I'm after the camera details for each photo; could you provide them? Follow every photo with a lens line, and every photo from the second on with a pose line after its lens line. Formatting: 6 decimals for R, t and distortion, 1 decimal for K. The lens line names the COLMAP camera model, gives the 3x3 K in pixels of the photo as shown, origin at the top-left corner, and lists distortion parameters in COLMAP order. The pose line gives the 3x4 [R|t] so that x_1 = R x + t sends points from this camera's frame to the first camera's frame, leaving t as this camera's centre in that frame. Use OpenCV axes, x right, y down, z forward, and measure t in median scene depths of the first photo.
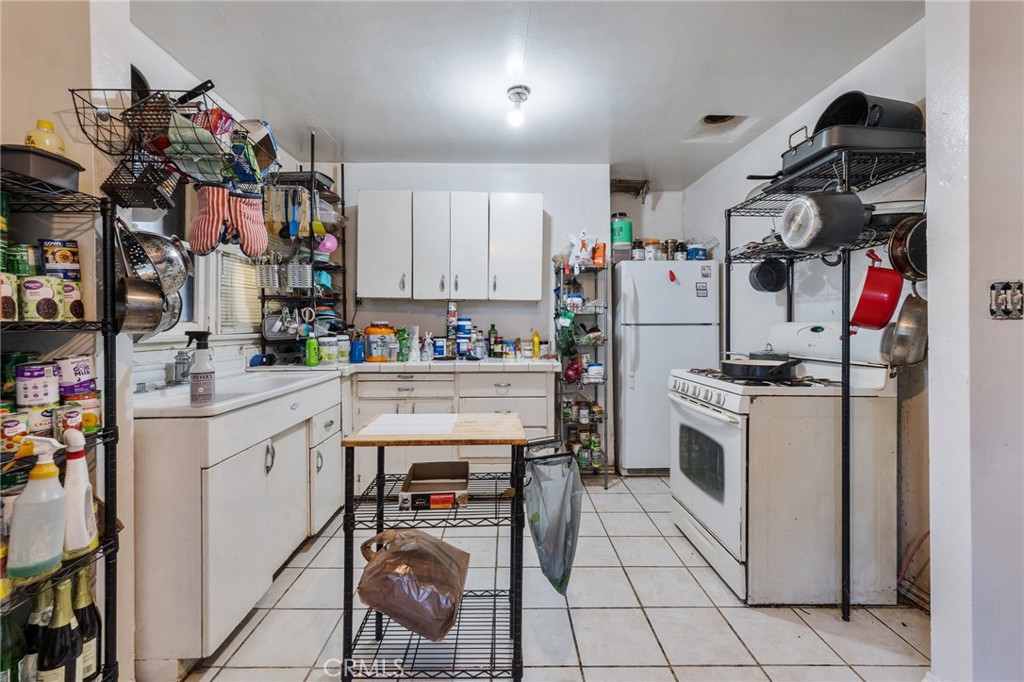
lens RADIAL K [[434.6, 0, 510.9], [0, 434.6, 323.8], [0, 0, 1]] dist [0.002322, -0.000239]
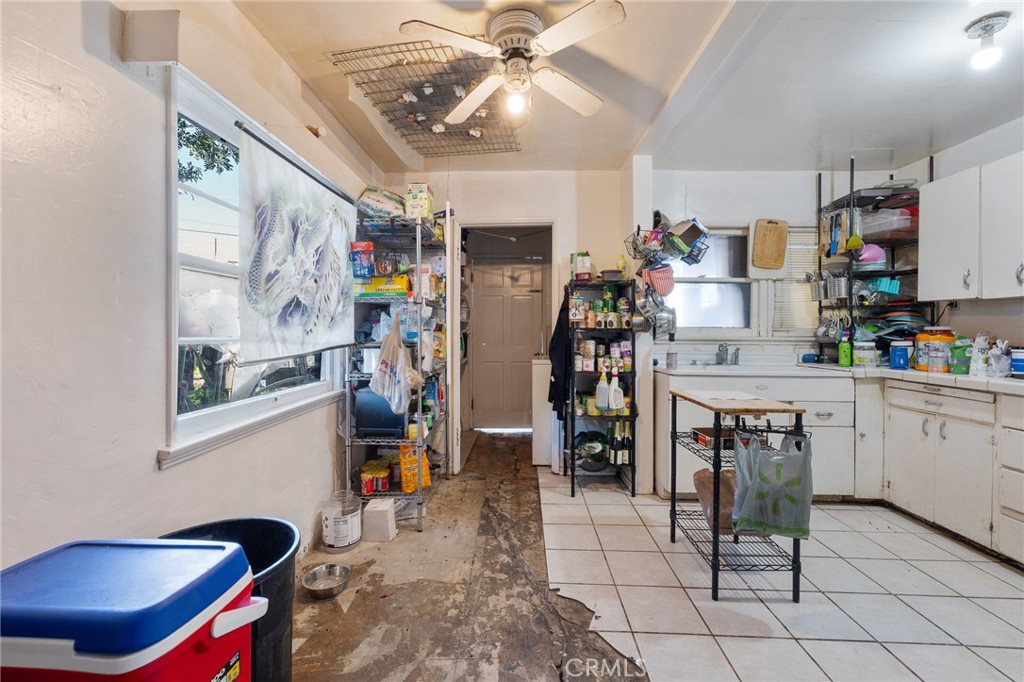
lens RADIAL K [[434.6, 0, 508.0], [0, 434.6, 331.8], [0, 0, 1]] dist [0.002322, -0.000239]
pose [[-0.050770, 0.005104, -0.998697, 0.692453], [-0.002271, 0.999984, 0.005226, 0.001918], [0.998708, 0.002533, -0.050757, 0.174647]]
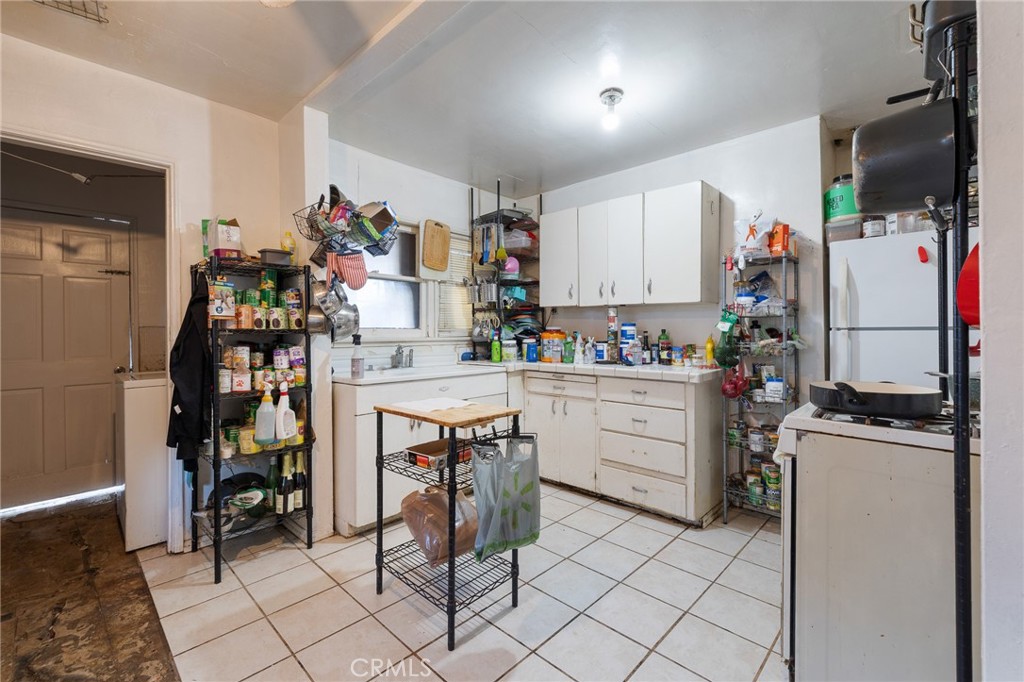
lens RADIAL K [[434.6, 0, 511.2], [0, 434.6, 330.2], [0, 0, 1]] dist [0.002322, -0.000239]
pose [[0.710594, -0.002981, -0.703596, 0.462452], [0.004577, 0.999989, 0.000386, 0.001454], [0.703587, -0.003495, 0.710600, 0.112928]]
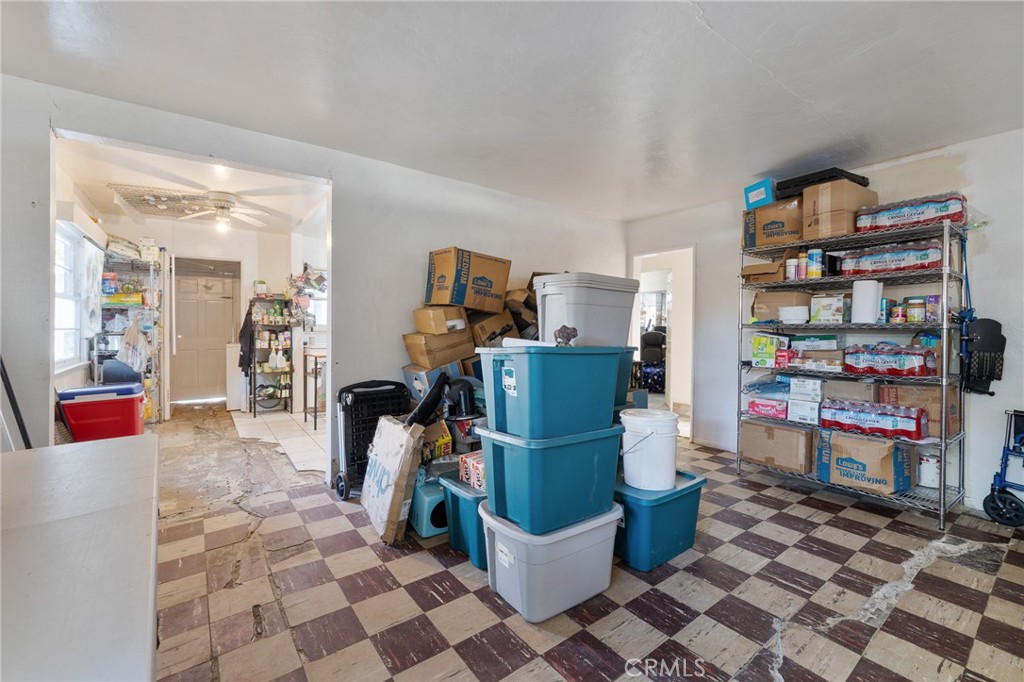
lens RADIAL K [[434.6, 0, 510.4], [0, 434.6, 333.4], [0, 0, 1]] dist [0.002322, -0.000239]
pose [[0.568340, 0.014015, -0.822674, 1.858158], [-0.006582, 0.999900, 0.012487, 0.006129], [0.822767, -0.001682, 0.568376, 0.116778]]
